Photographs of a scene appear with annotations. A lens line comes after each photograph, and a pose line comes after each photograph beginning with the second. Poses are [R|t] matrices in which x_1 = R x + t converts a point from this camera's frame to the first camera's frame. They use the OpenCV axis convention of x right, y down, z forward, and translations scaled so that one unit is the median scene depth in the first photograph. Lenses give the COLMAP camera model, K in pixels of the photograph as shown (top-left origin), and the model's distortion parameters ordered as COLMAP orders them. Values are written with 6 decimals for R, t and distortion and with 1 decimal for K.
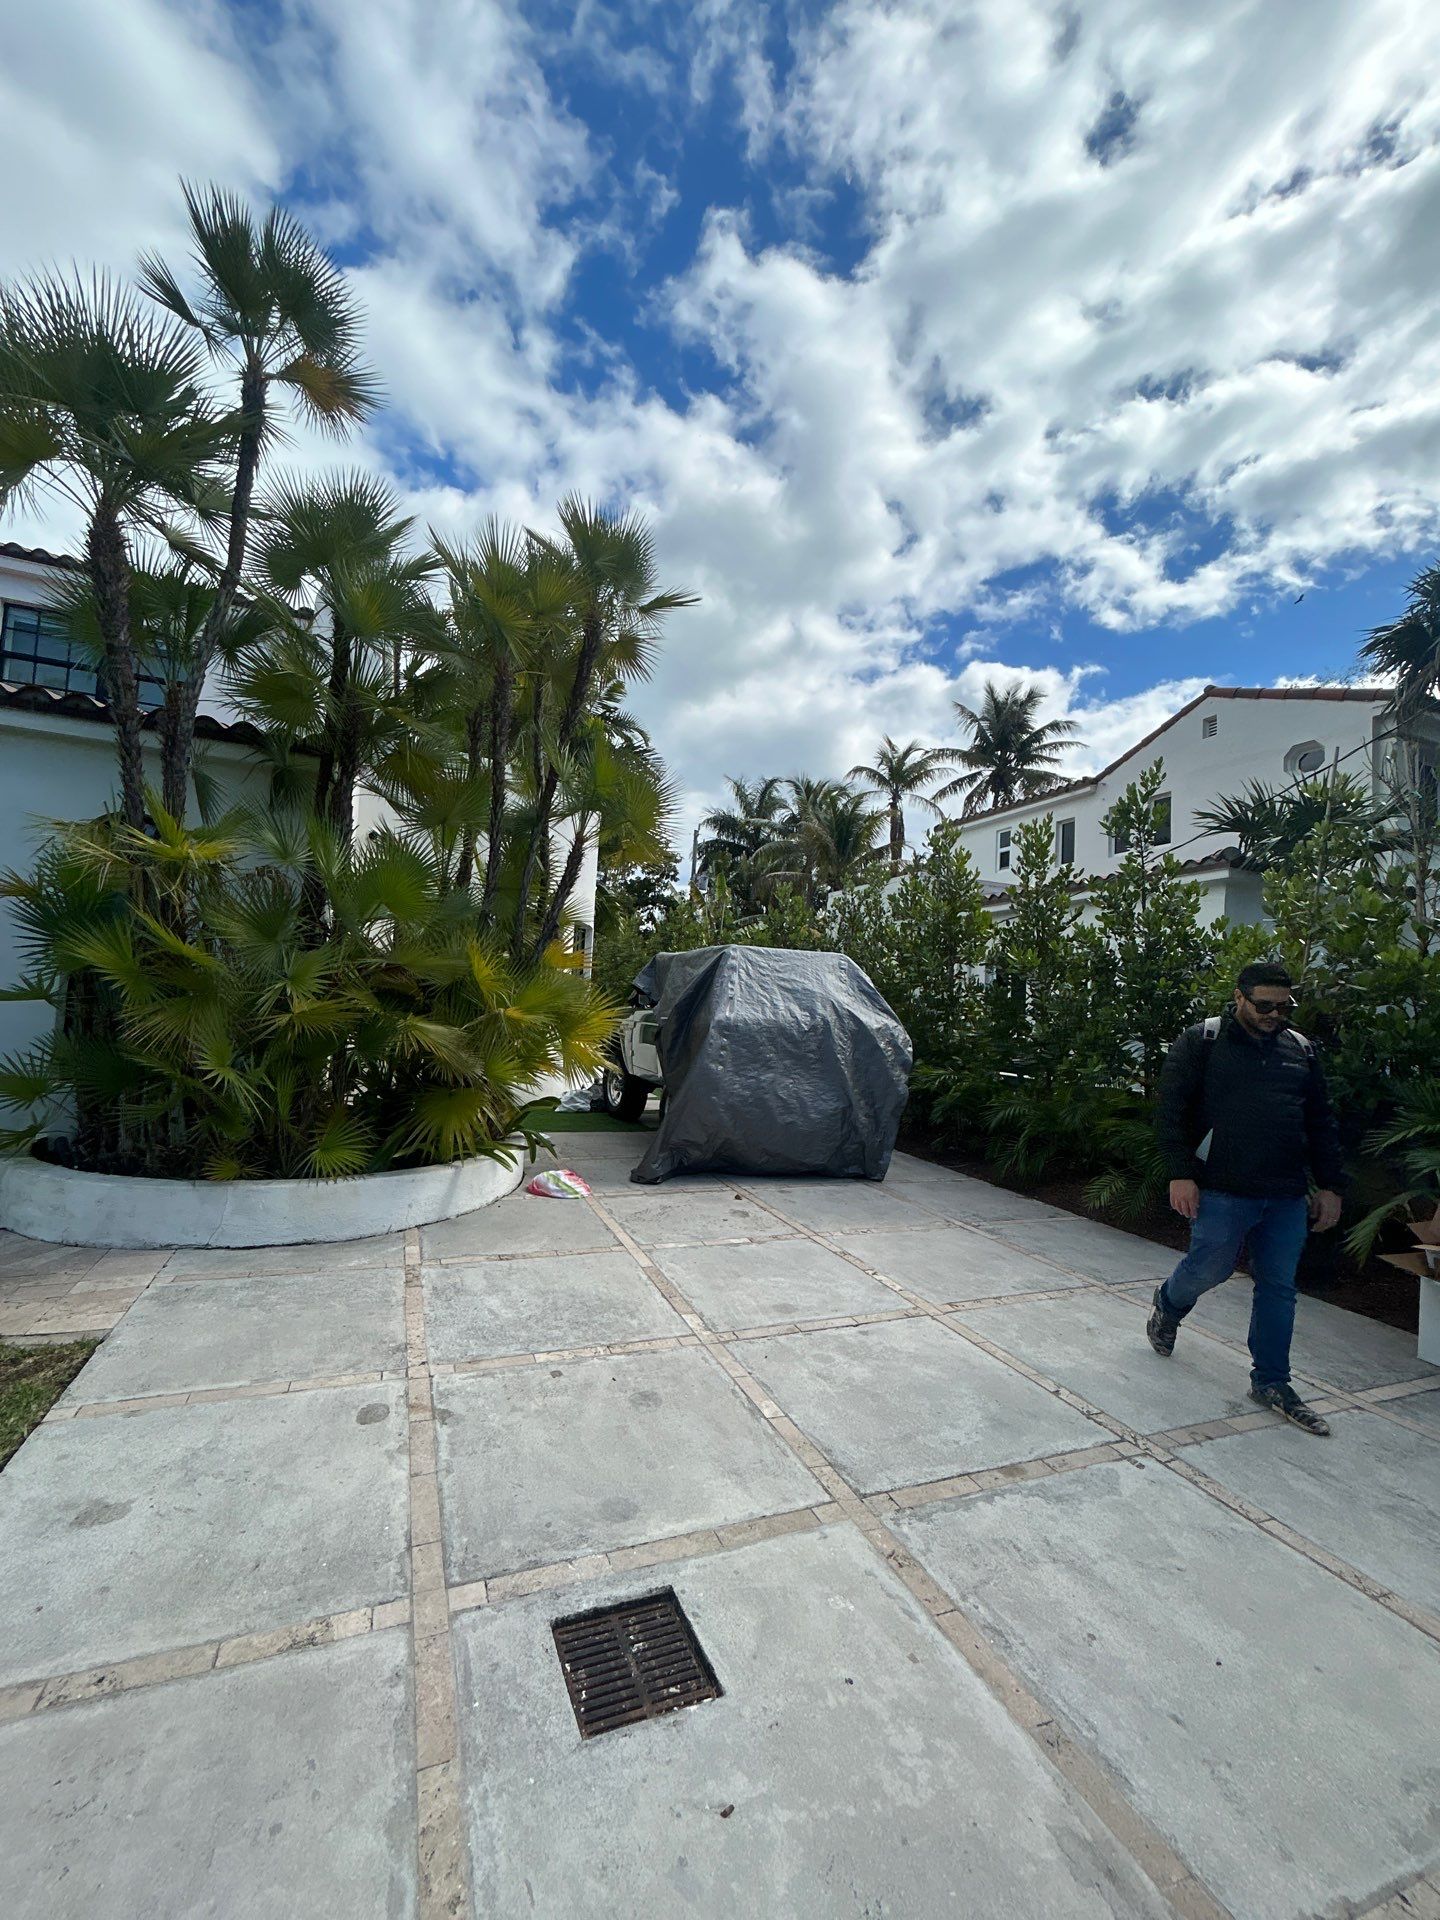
lens RADIAL K [[780.0, 0, 713.1], [0, 780.0, 962.1], [0, 0, 1]] dist [-0.004113, 0.002804]
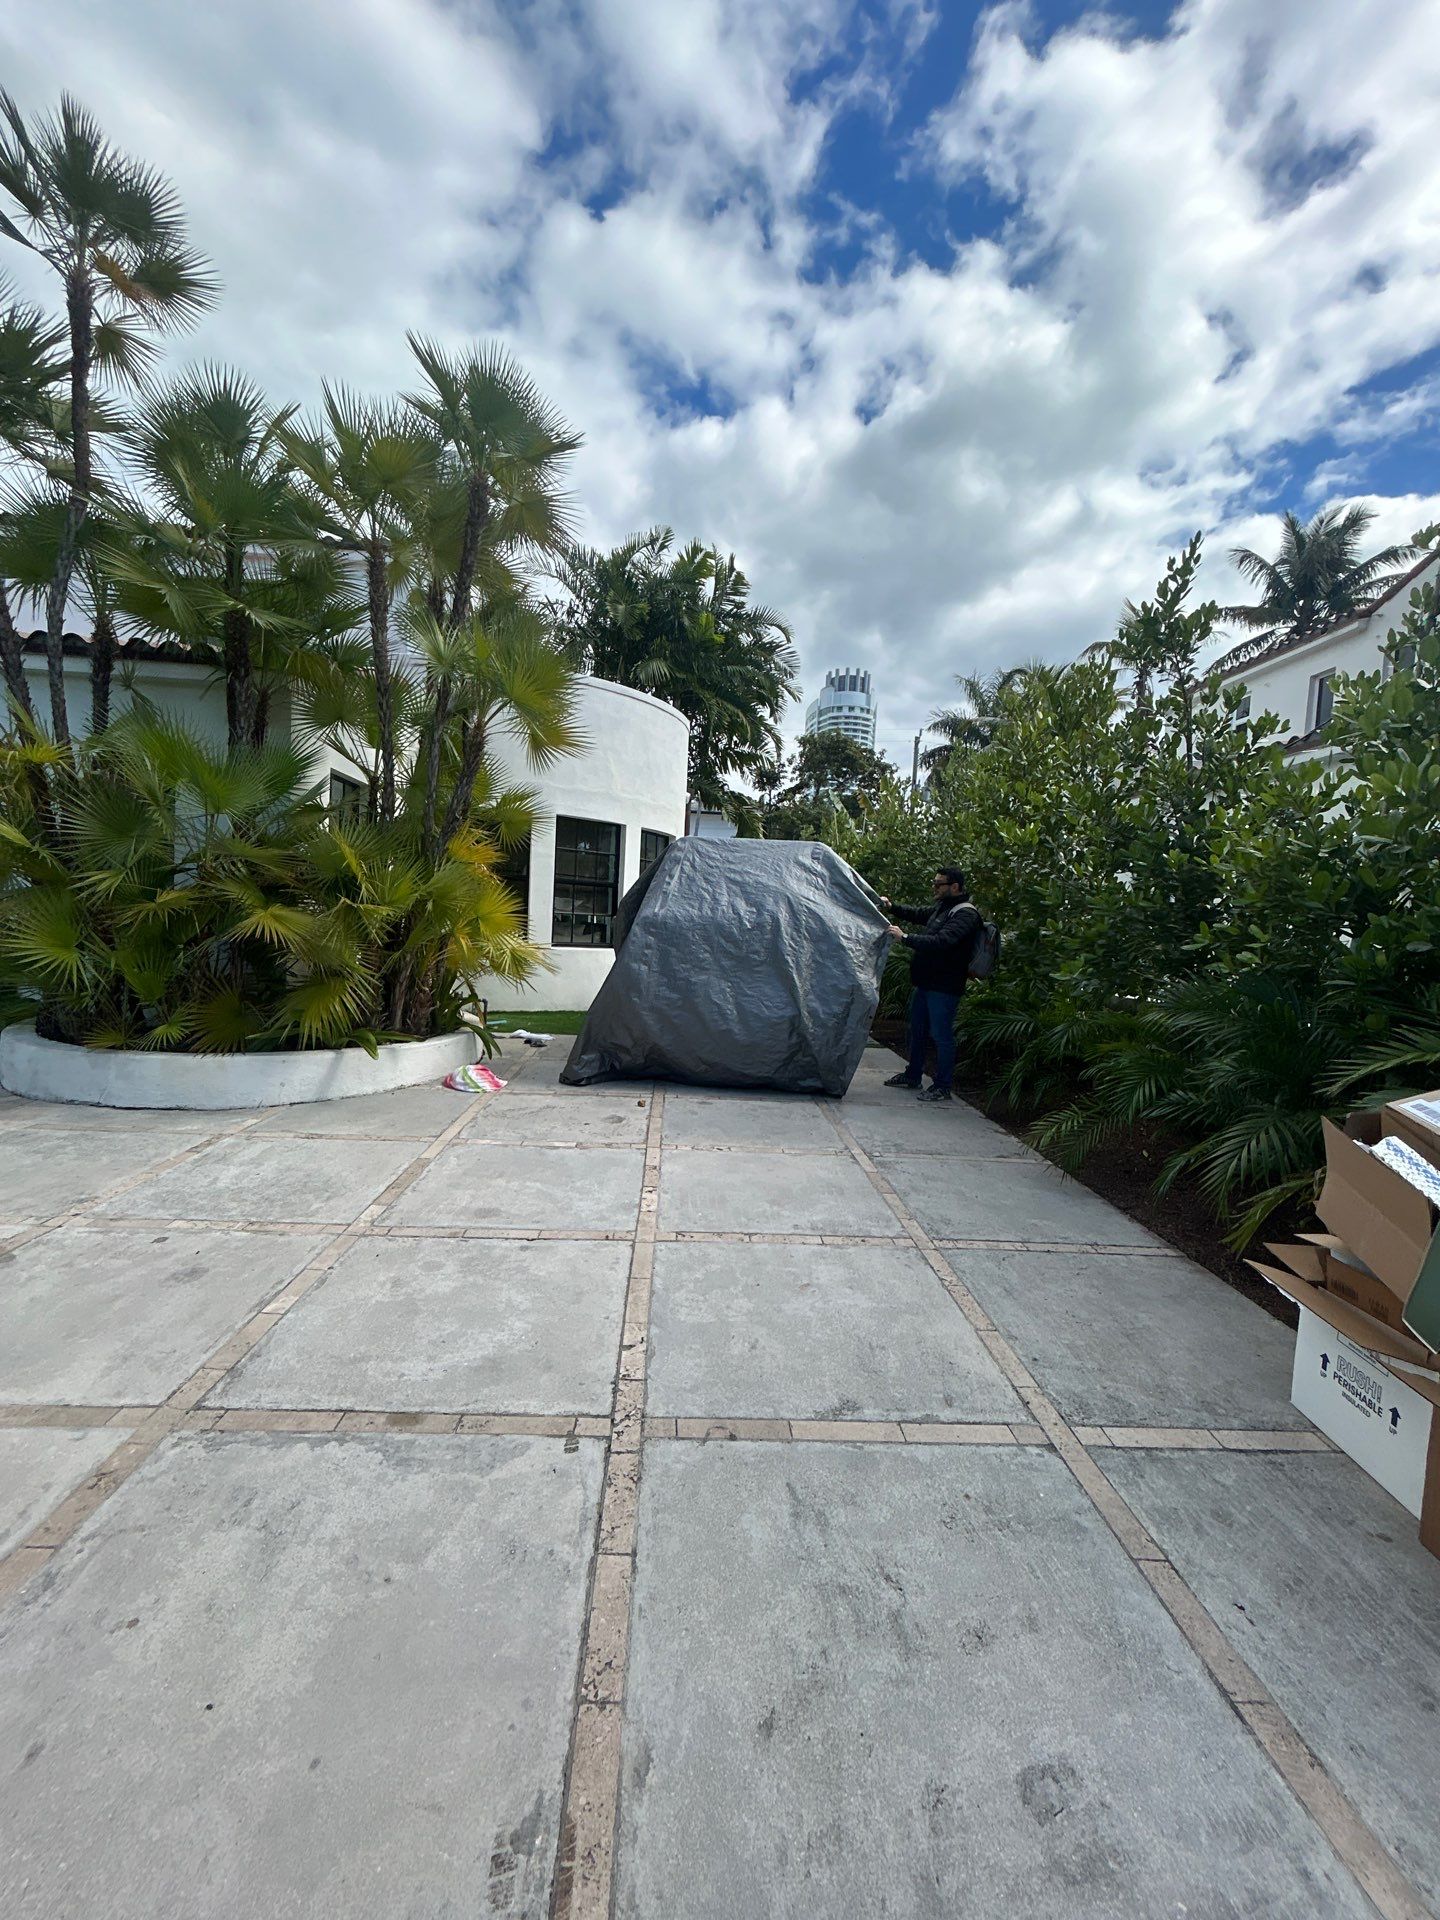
lens RADIAL K [[780.0, 0, 724.9], [0, 780.0, 948.6], [0, 0, 1]] dist [-0.004113, 0.002804]
pose [[0.942936, 0.004255, -0.332946, 0.380258], [0.021711, 0.997005, 0.074231, 0.043616], [0.332264, -0.077224, 0.940020, 0.151471]]
